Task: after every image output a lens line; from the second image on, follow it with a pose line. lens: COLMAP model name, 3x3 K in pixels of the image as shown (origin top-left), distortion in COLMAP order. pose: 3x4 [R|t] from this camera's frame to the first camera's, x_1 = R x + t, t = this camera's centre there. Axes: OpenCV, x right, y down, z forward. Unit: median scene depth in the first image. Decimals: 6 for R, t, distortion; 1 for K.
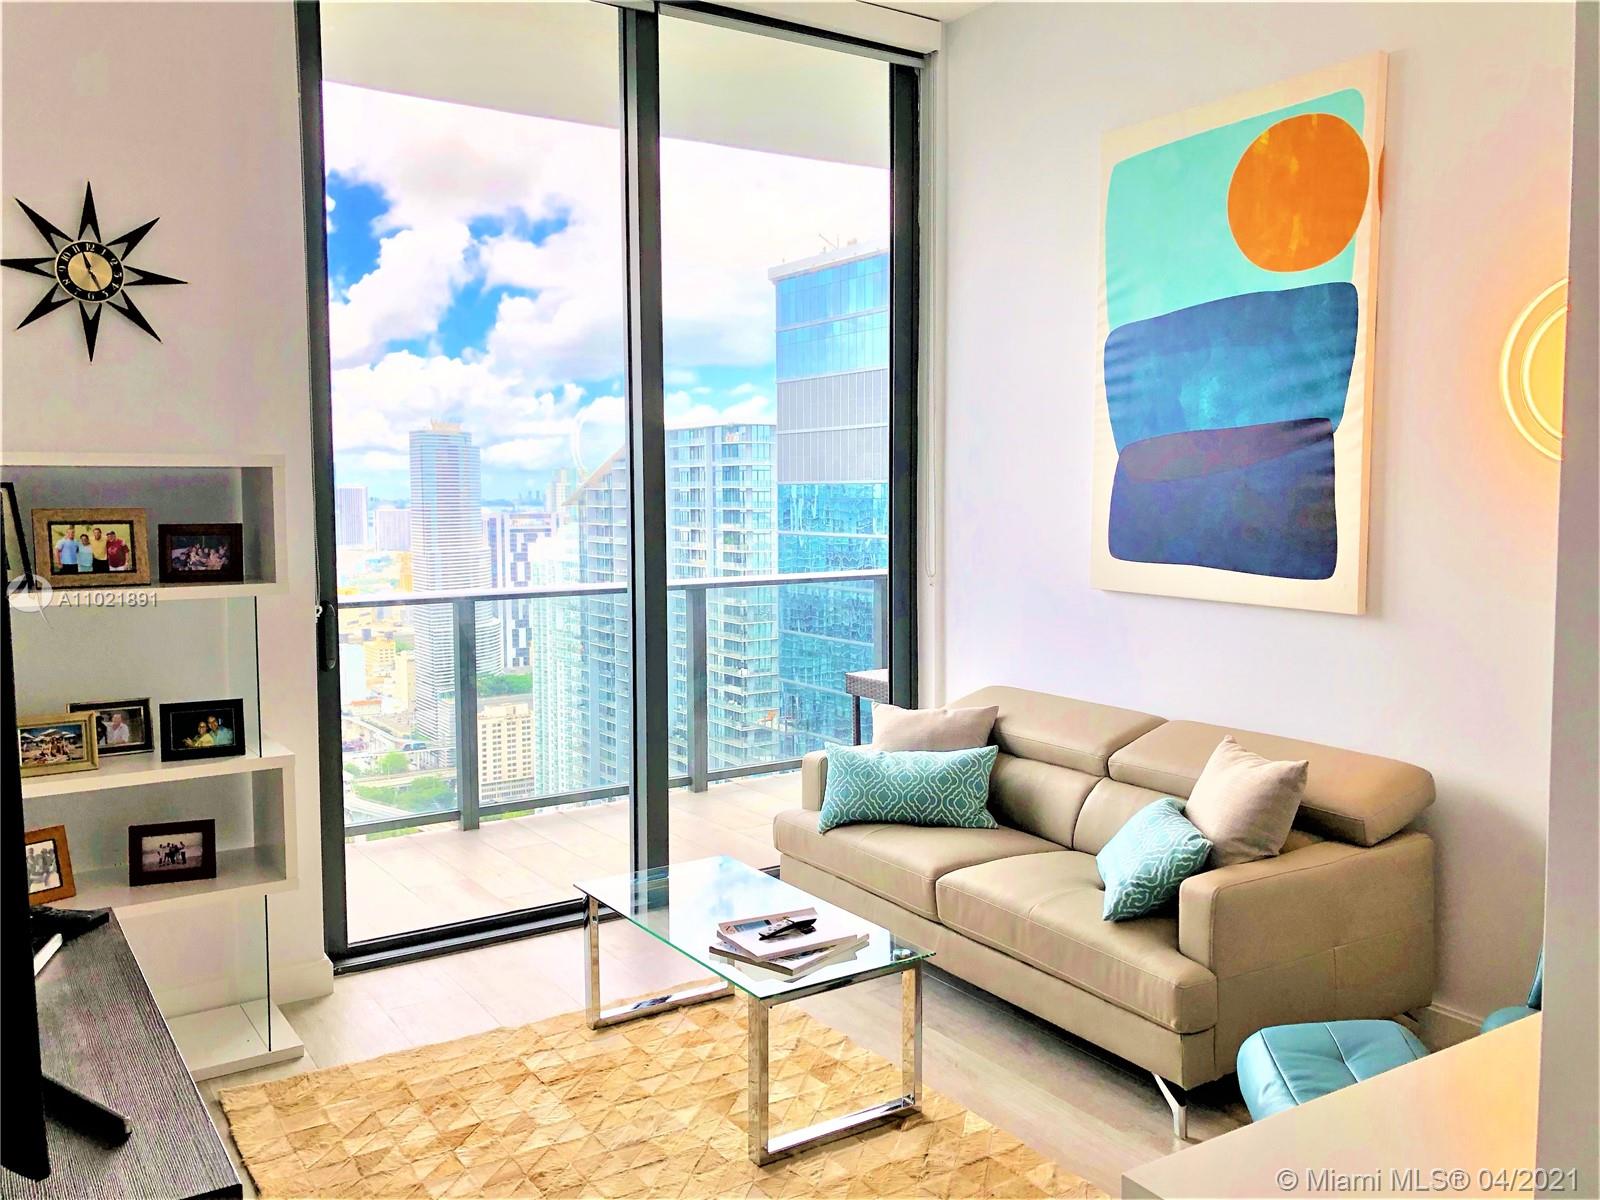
lens RADIAL K [[1301.9, 0, 798.5], [0, 1301.9, 598.1], [0, 0, 1]] dist [0.062094, -0.053875]
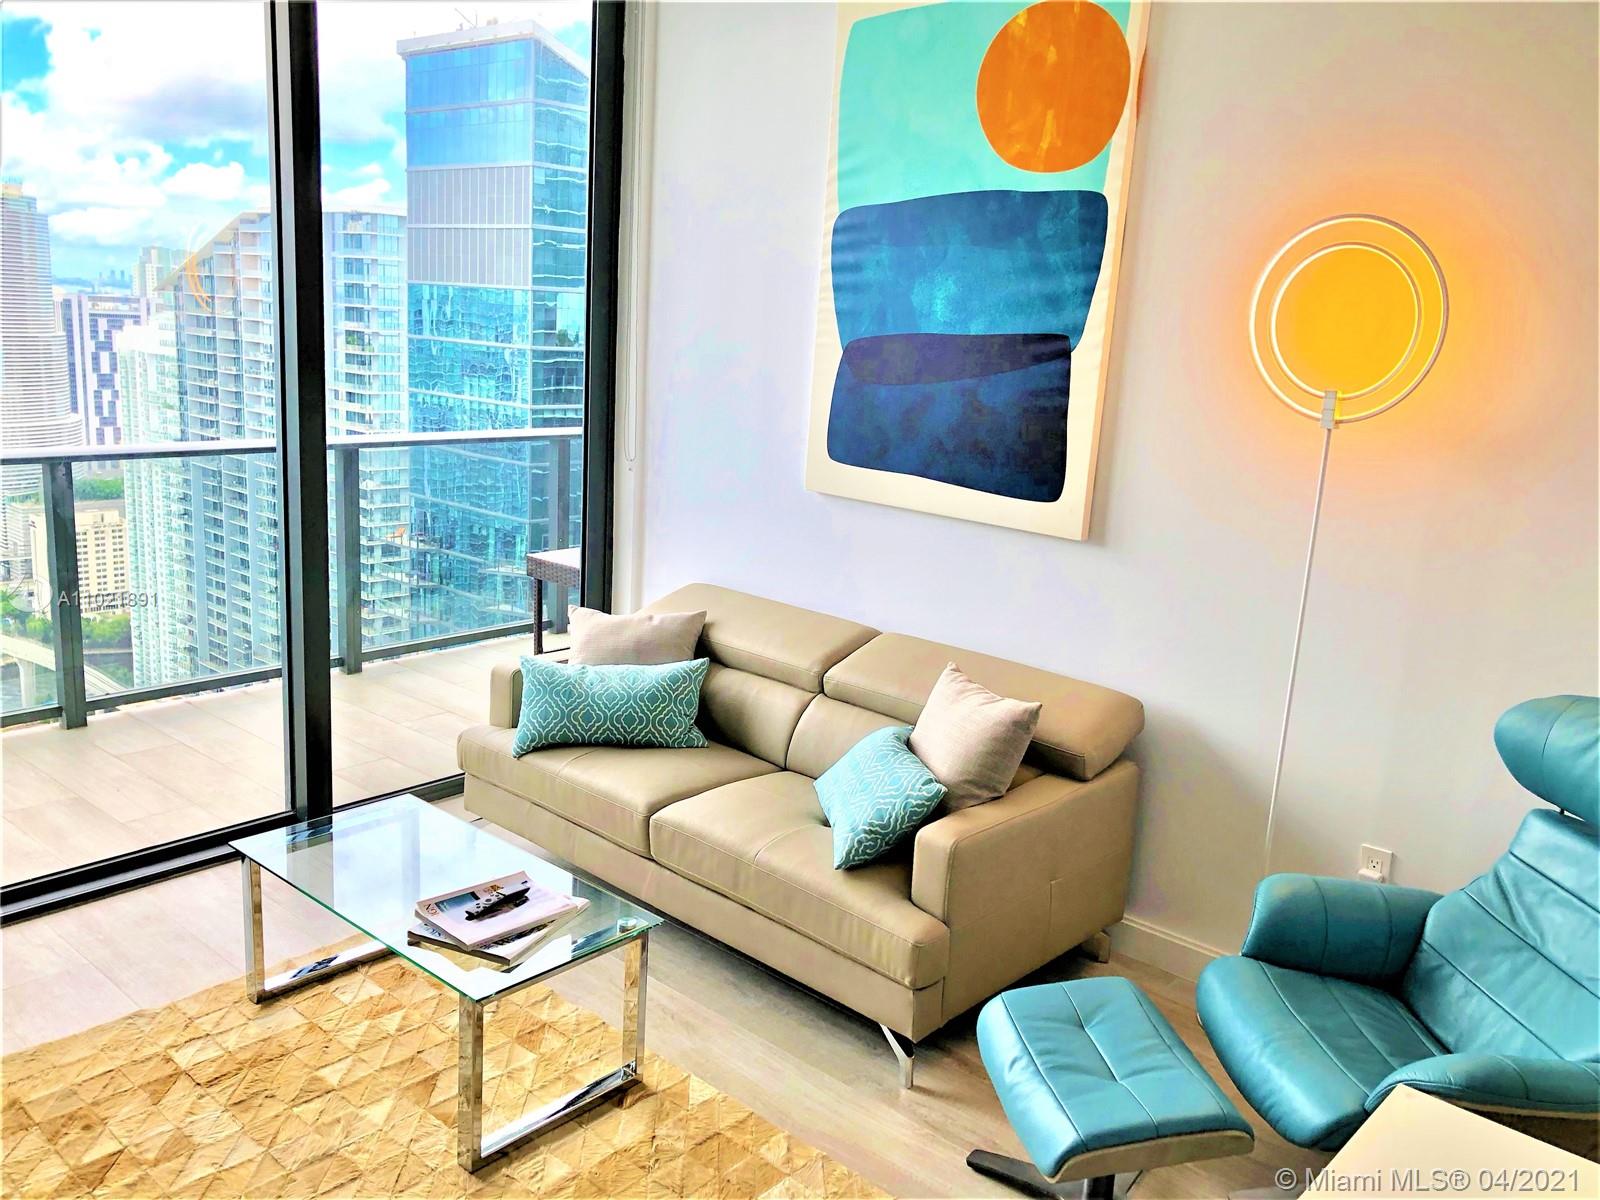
lens RADIAL K [[1301.9, 0, 775.6], [0, 1301.9, 595.1], [0, 0, 1]] dist [0.062094, -0.053875]
pose [[0.966725, 0.001151, 0.255816, -0.045567], [-0.036631, 0.990308, 0.133972, -0.067170], [-0.253182, -0.138884, 0.957397, 0.109188]]
